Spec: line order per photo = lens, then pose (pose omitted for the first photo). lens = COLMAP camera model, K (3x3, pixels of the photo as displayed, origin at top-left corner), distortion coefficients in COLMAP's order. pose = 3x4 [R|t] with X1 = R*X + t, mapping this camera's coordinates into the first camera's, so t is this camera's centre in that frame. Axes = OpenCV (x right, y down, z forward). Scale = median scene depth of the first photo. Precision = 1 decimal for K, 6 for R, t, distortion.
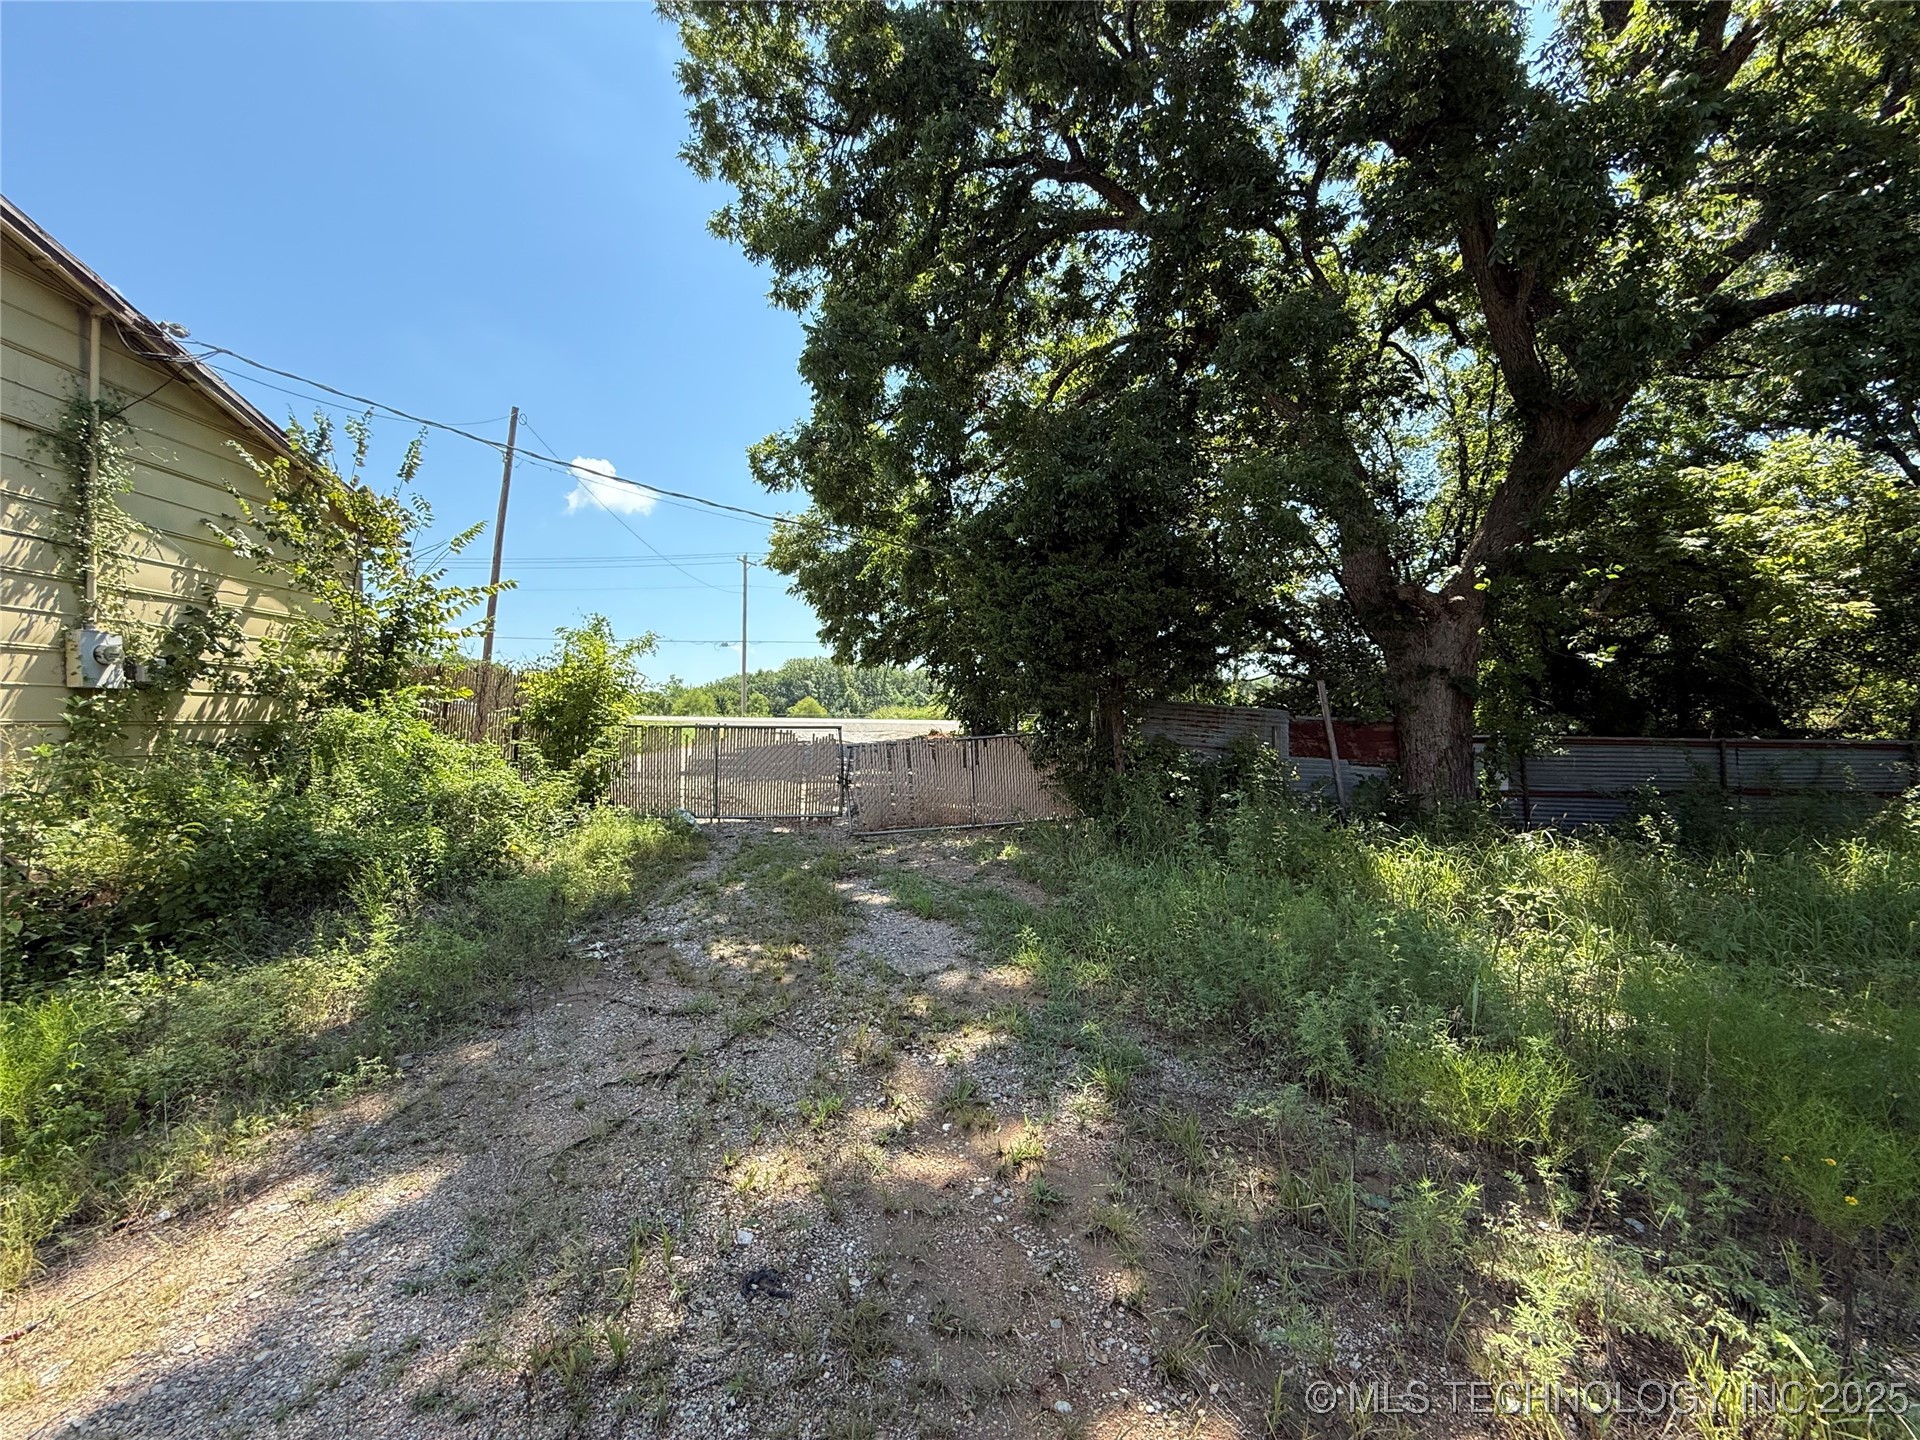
lens RADIAL K [[767.5, 0, 954.1], [0, 767.5, 718.6], [0, 0, 1]] dist [-0.001814, 0.000534]
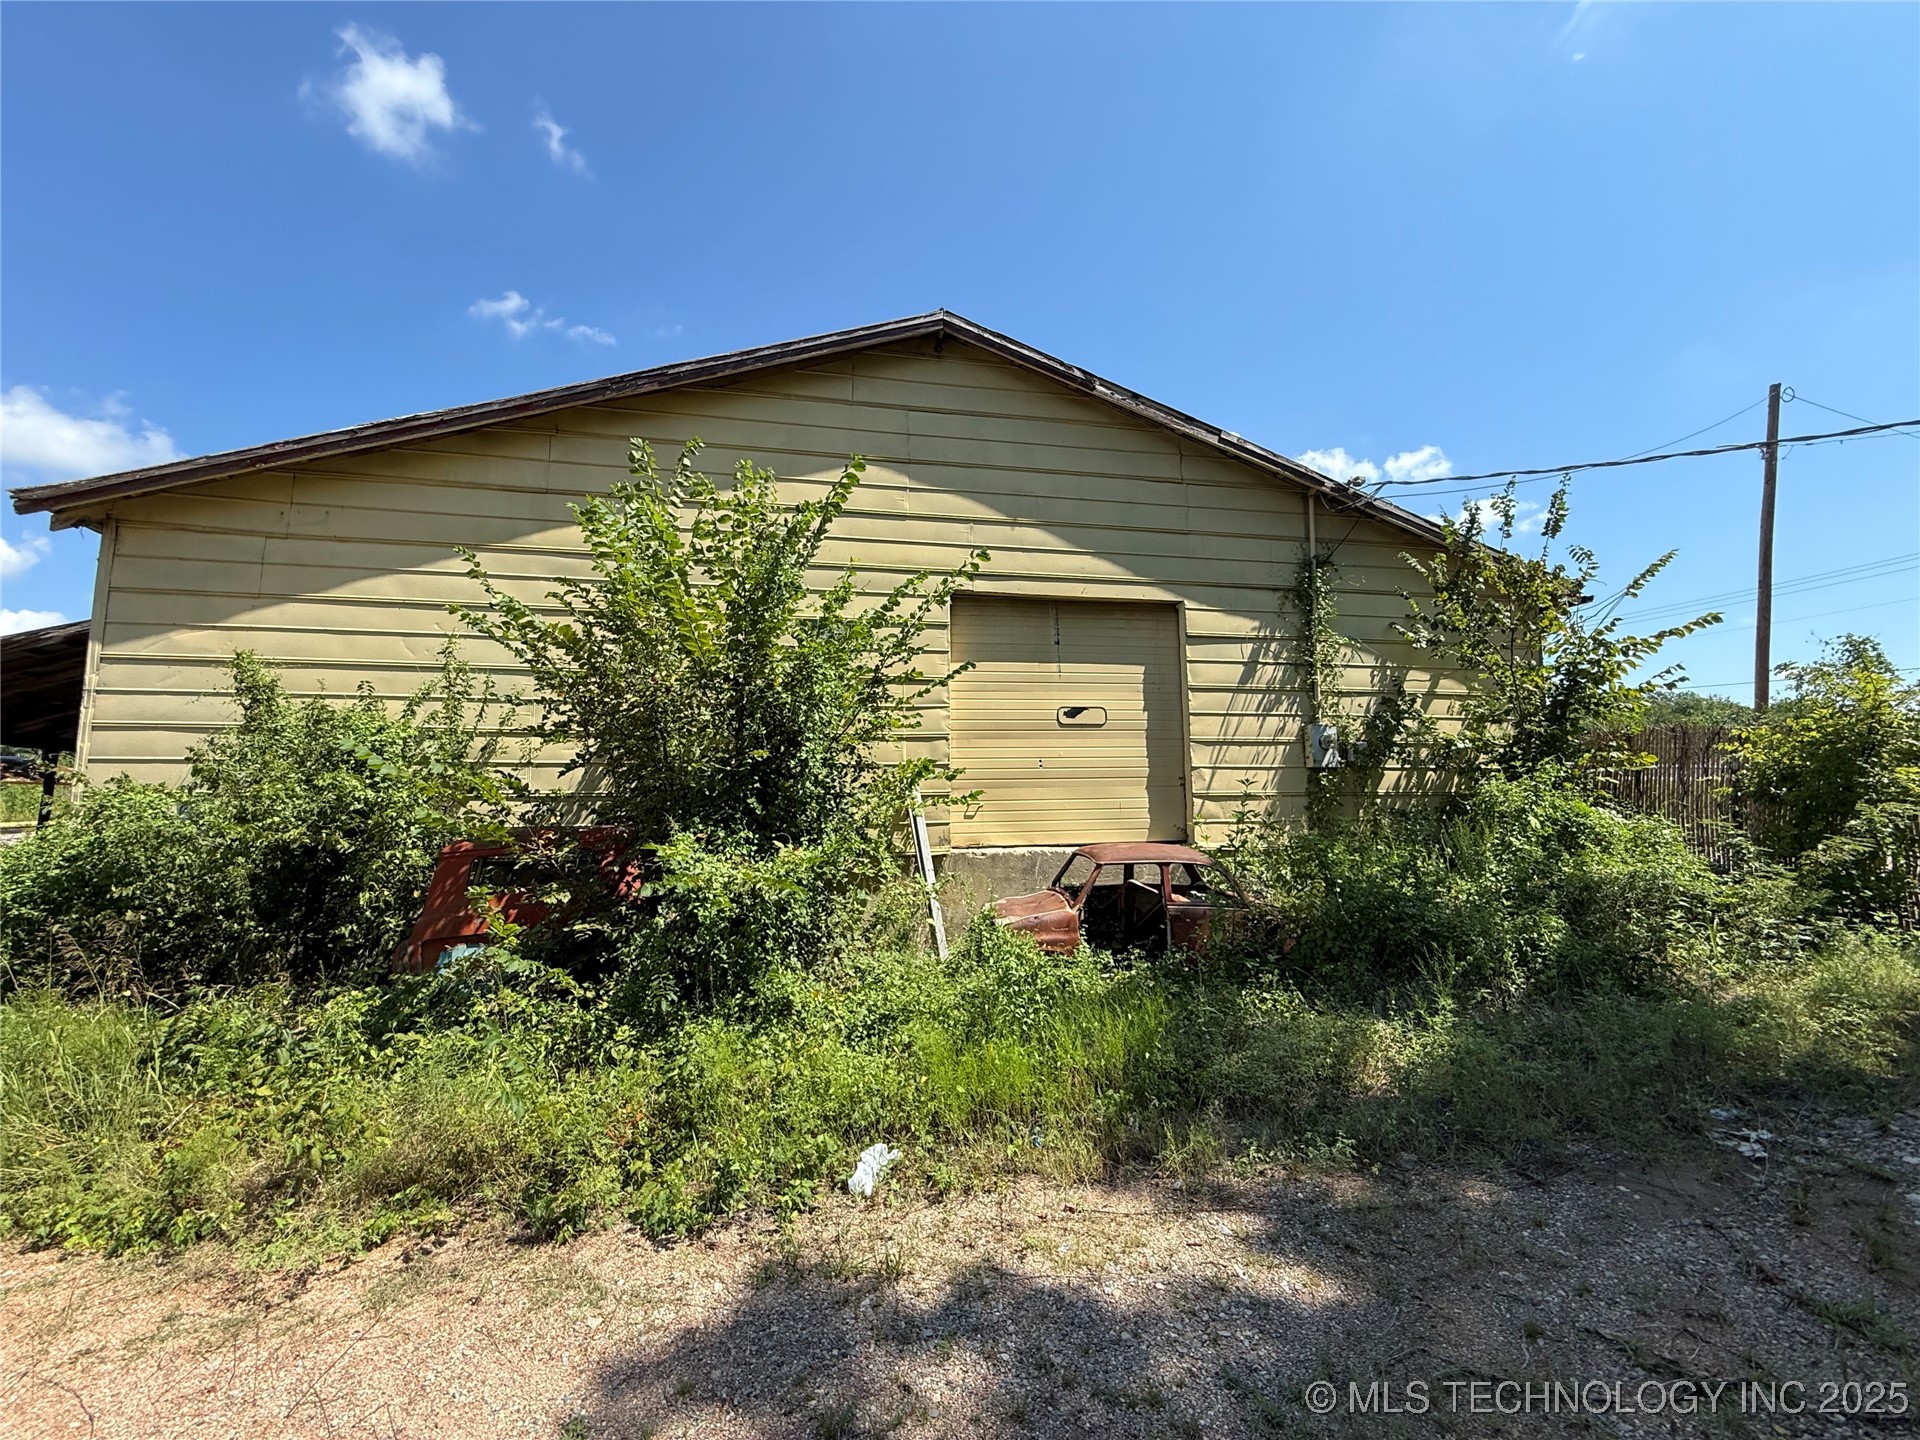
lens RADIAL K [[767.5, 0, 954.1], [0, 767.5, 718.6], [0, 0, 1]] dist [-0.001814, 0.000534]
pose [[0.152672, -0.087305, -0.984413, 0.094330], [0.004236, 0.996139, -0.087688, -0.009541], [0.988268, 0.009218, 0.152452, 0.153843]]
